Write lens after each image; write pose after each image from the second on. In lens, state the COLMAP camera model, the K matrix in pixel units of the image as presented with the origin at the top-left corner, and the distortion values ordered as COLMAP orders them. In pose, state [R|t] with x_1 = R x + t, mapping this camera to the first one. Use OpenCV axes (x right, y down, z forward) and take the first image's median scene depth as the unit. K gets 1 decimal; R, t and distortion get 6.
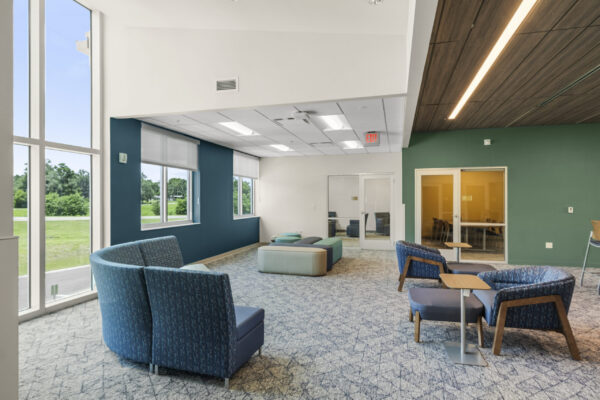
lens RADIAL K [[342.9, 0, 300.3], [0, 342.9, 196.6], [0, 0, 1]] dist [-0.000648, 0.000614]
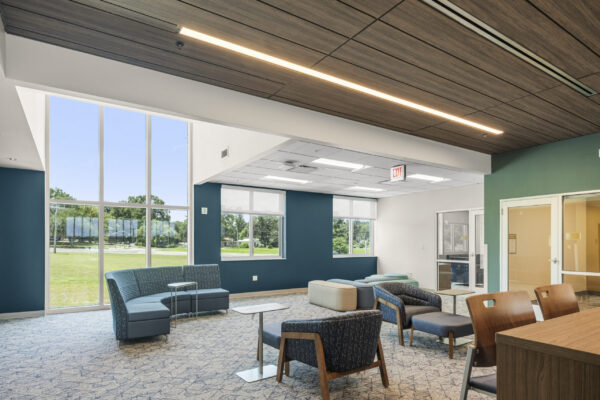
lens RADIAL K [[350.8, 0, 300.6], [0, 350.8, 240.0], [0, 0, 1]] dist [-0.000222, 0.000010]
pose [[0.754807, -0.002673, -0.655942, 0.561561], [0.004299, 0.999990, 0.000872, 0.010309], [0.655933, -0.003478, 0.754811, 0.095577]]
